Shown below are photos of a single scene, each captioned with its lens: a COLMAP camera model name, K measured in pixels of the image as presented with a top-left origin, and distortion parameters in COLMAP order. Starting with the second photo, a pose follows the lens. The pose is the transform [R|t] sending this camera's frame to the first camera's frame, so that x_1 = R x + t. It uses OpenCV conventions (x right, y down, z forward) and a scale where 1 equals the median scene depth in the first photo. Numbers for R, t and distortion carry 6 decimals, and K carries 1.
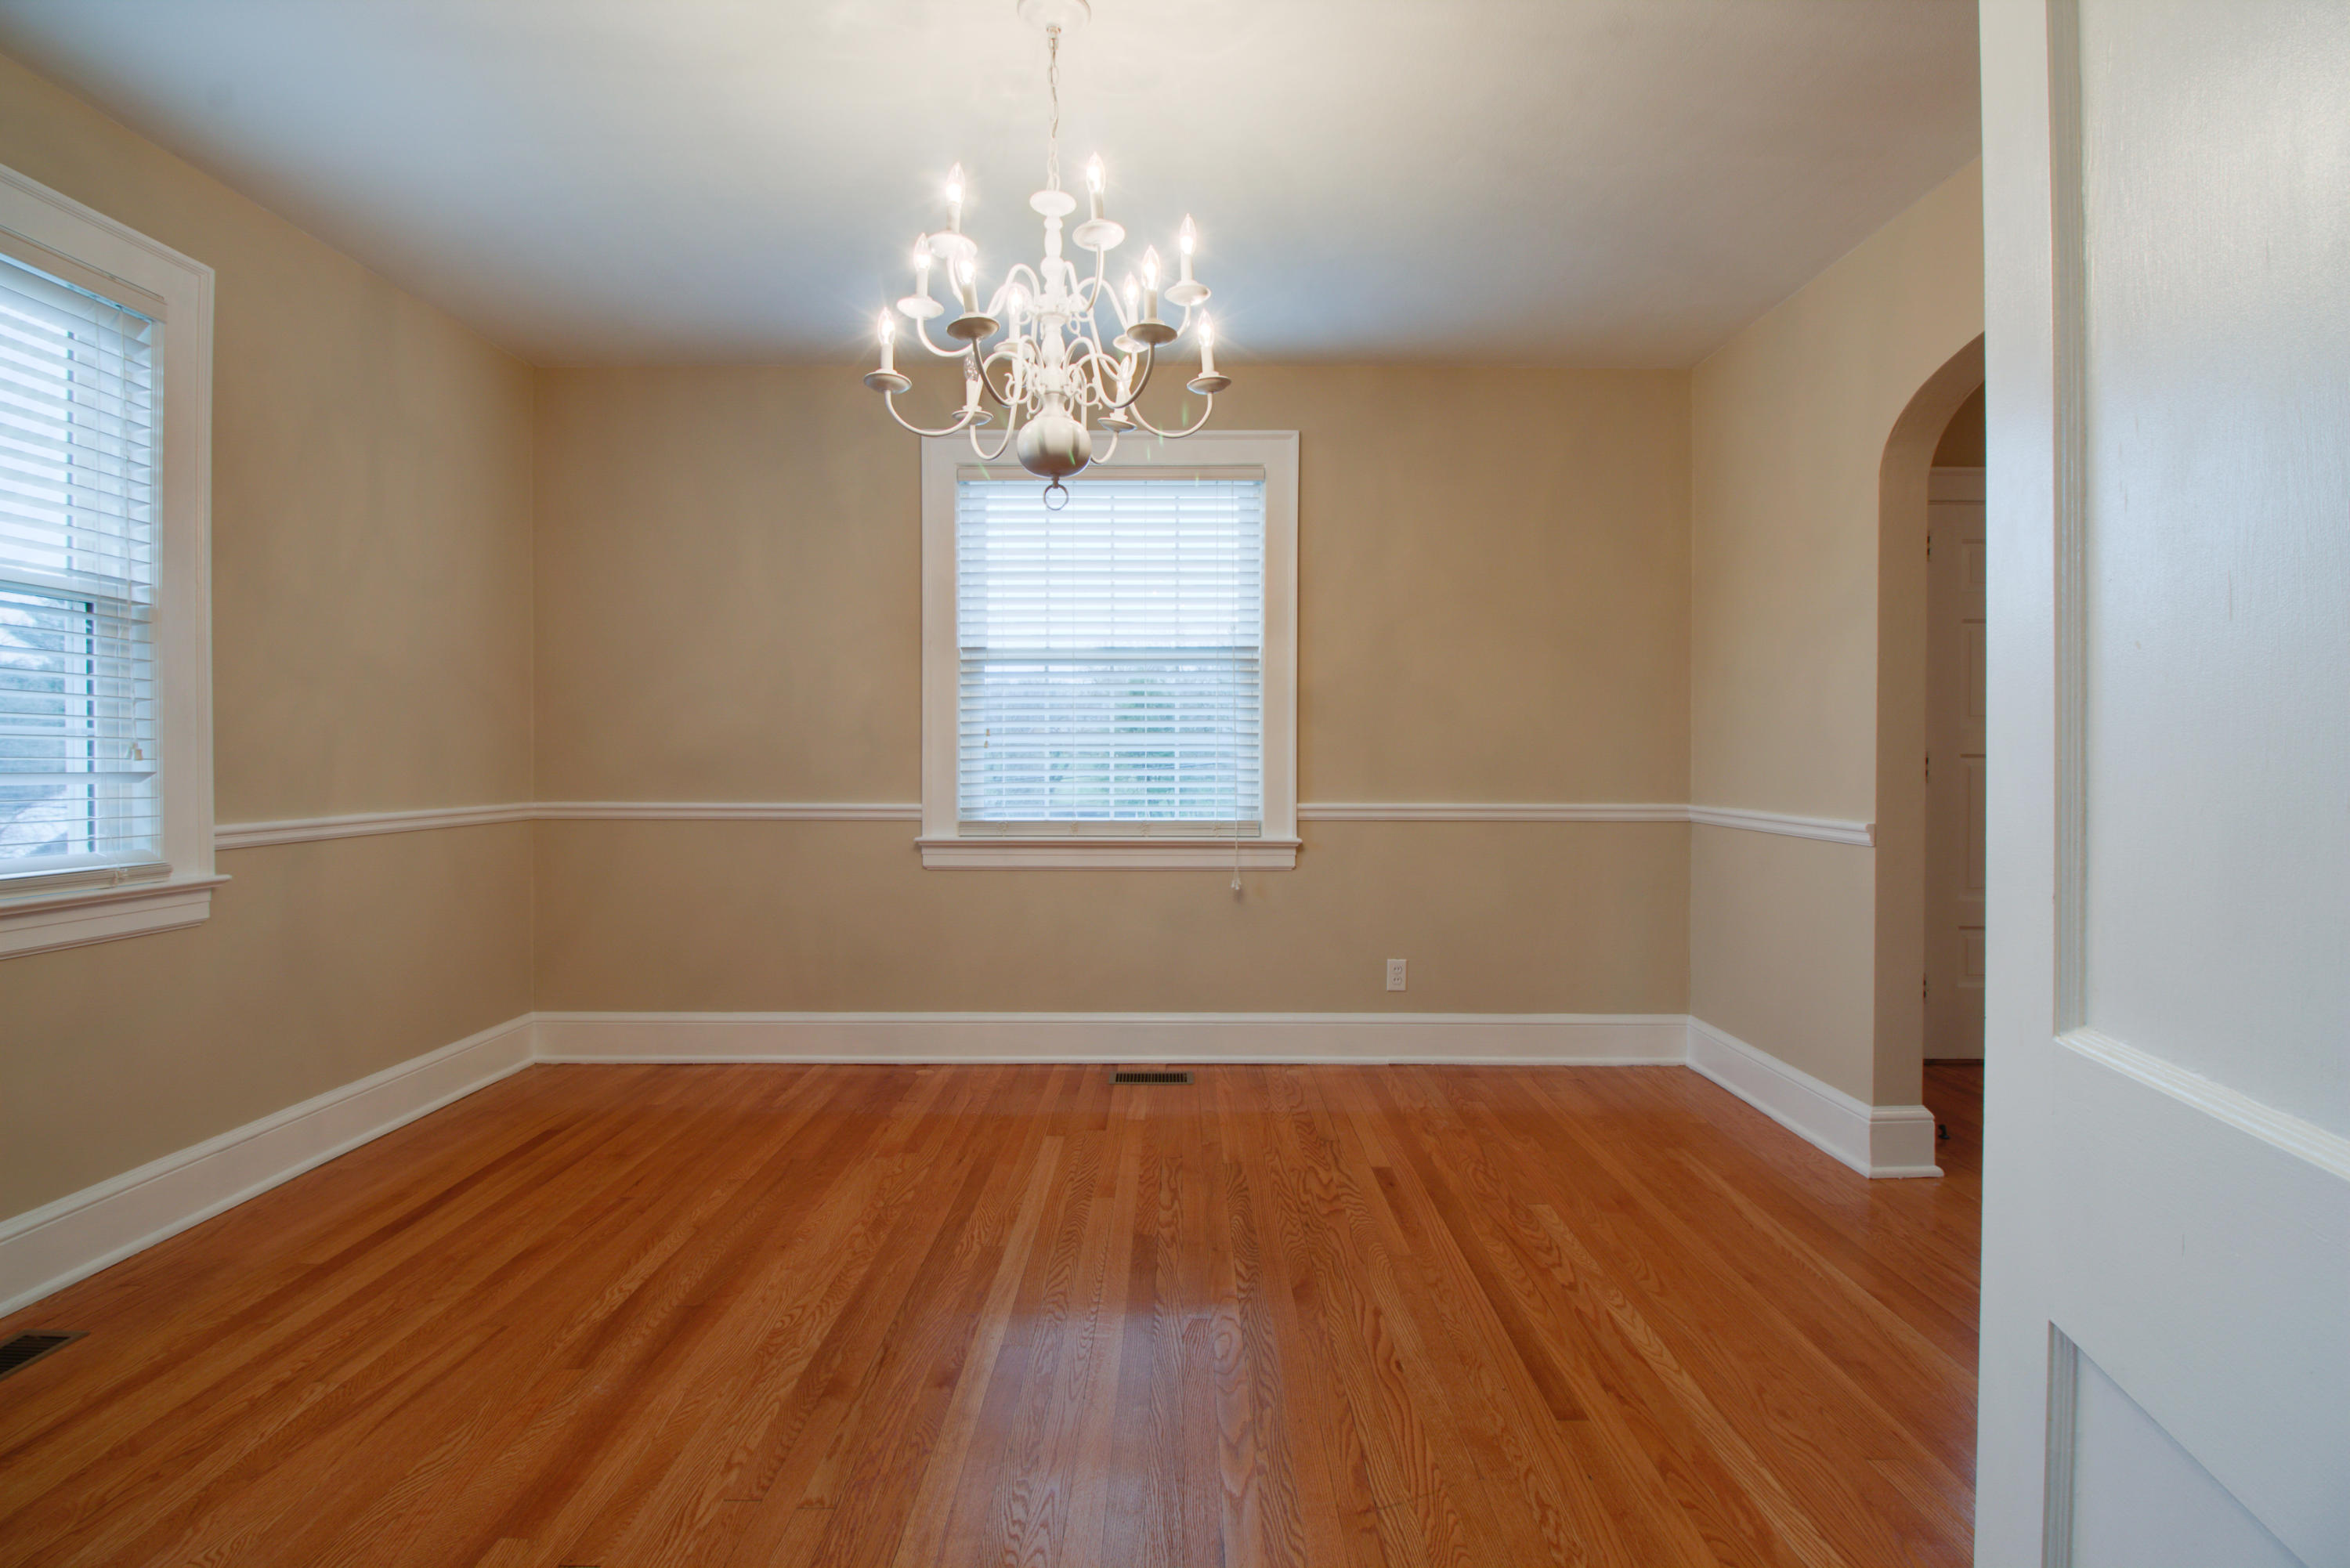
lens RADIAL K [[1080.0, 0, 1176.4], [0, 1080.0, 767.0], [0, 0, 1]] dist [0.000682, -0.012384]
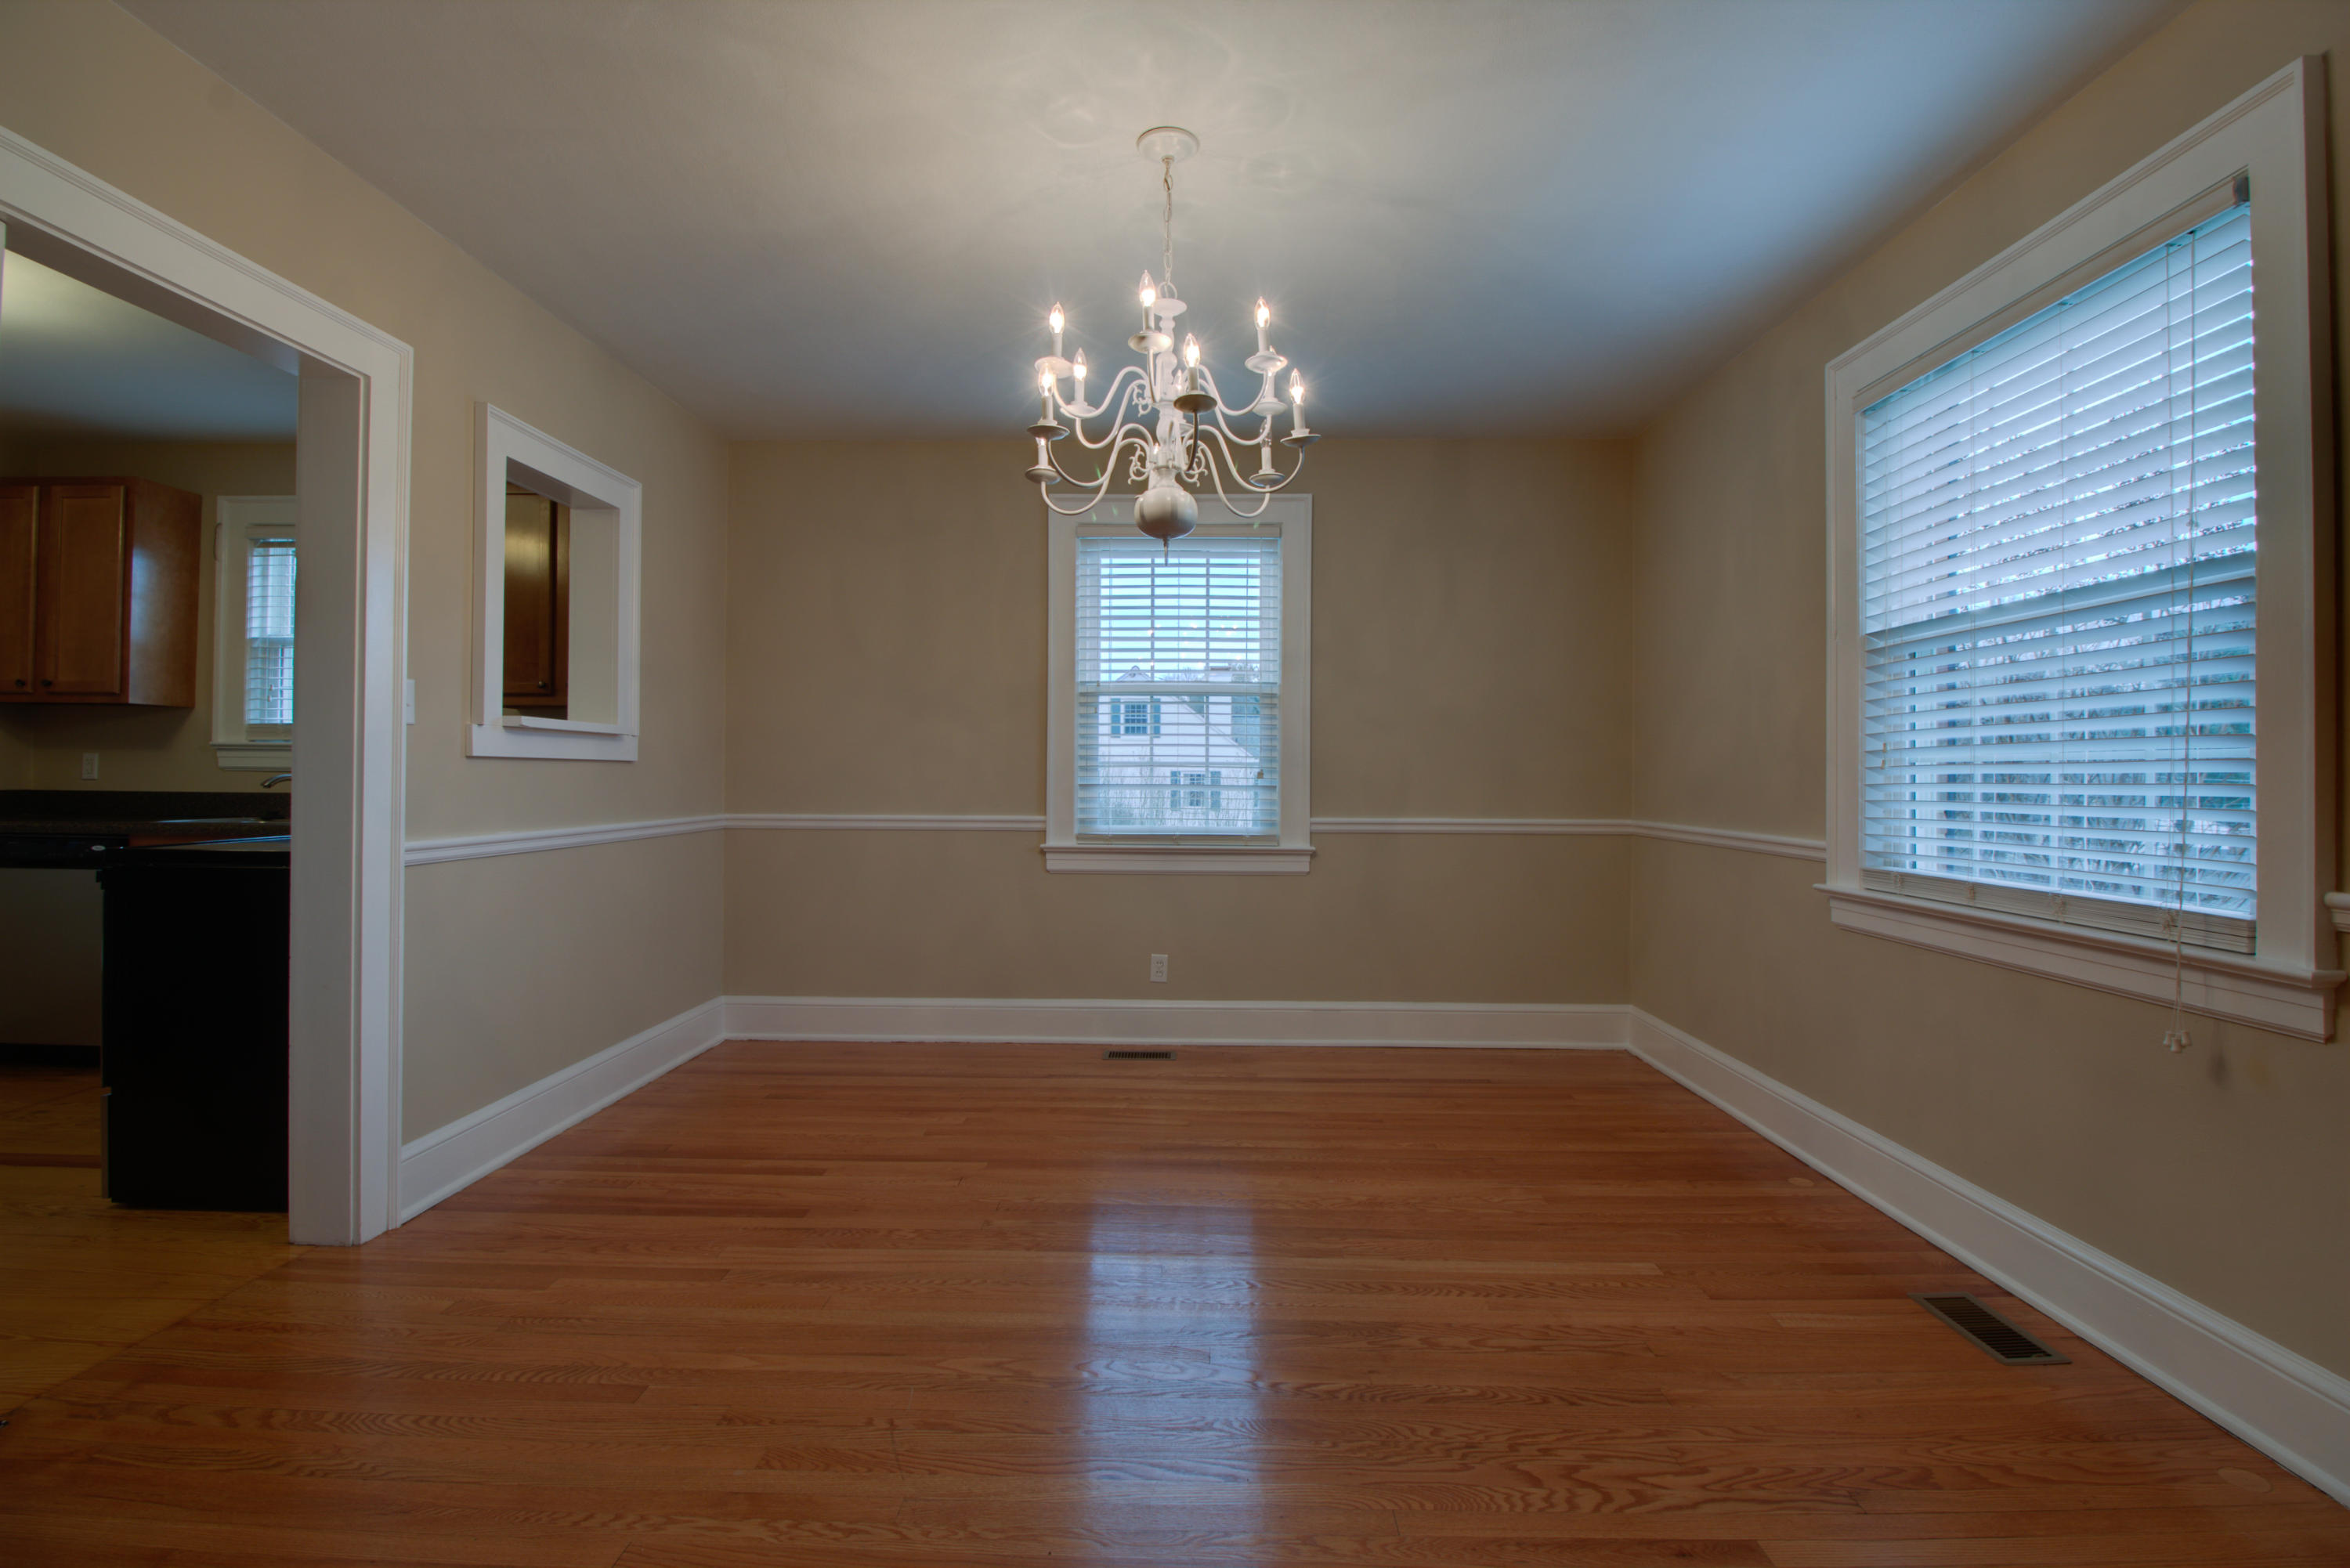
lens RADIAL K [[1080.0, 0, 1176.4], [0, 1080.0, 767.0], [0, 0, 1]] dist [0.000682, -0.012384]
pose [[-0.021937, -0.008947, -0.999719, 0.768571], [-0.015856, 0.999837, -0.008601, -0.007769], [0.999634, 0.015663, -0.022075, 0.757899]]
